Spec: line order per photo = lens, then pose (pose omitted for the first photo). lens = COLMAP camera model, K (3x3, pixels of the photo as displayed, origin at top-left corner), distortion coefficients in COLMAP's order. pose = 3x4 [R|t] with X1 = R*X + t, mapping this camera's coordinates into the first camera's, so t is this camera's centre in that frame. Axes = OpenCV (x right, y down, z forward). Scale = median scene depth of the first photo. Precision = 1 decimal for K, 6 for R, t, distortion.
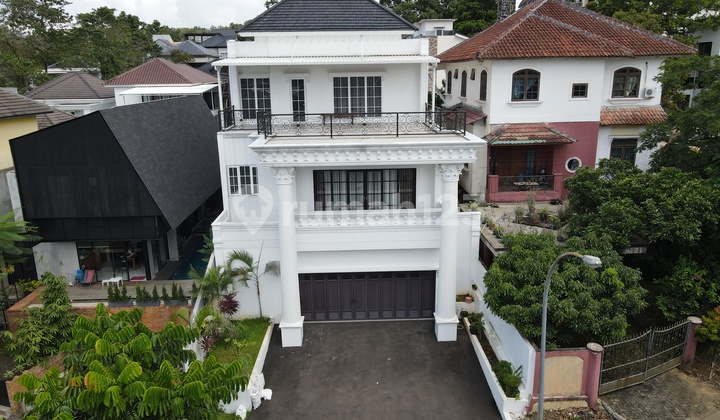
lens RADIAL K [[525.6, 0, 362.9], [0, 525.6, 210.2], [0, 0, 1]] dist [0.015429, 0.004521]
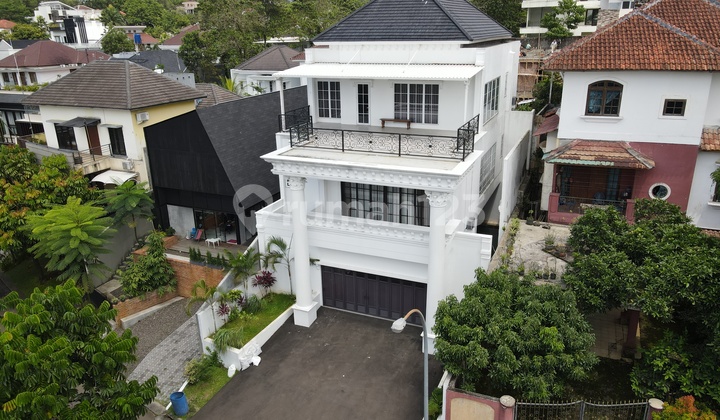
lens RADIAL K [[525.6, 0, 363.5], [0, 525.6, 211.0], [0, 0, 1]] dist [0.015429, 0.004521]
pose [[0.903627, 0.138973, -0.405148, 0.384765], [-0.103828, 0.988759, 0.107588, -0.119677], [0.415546, -0.055154, 0.907899, 0.009478]]
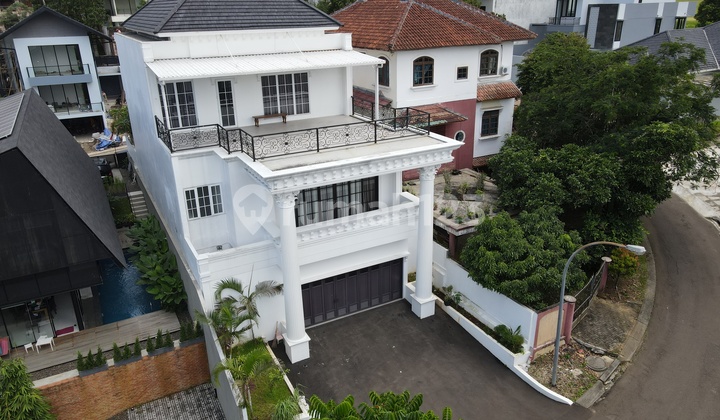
lens RADIAL K [[525.6, 0, 363.4], [0, 525.6, 208.8], [0, 0, 1]] dist [0.015429, 0.004521]
pose [[0.893447, -0.164414, 0.417996, -0.362791], [0.119879, 0.984126, 0.130861, -0.131758], [-0.432876, -0.066809, 0.898974, 0.051669]]
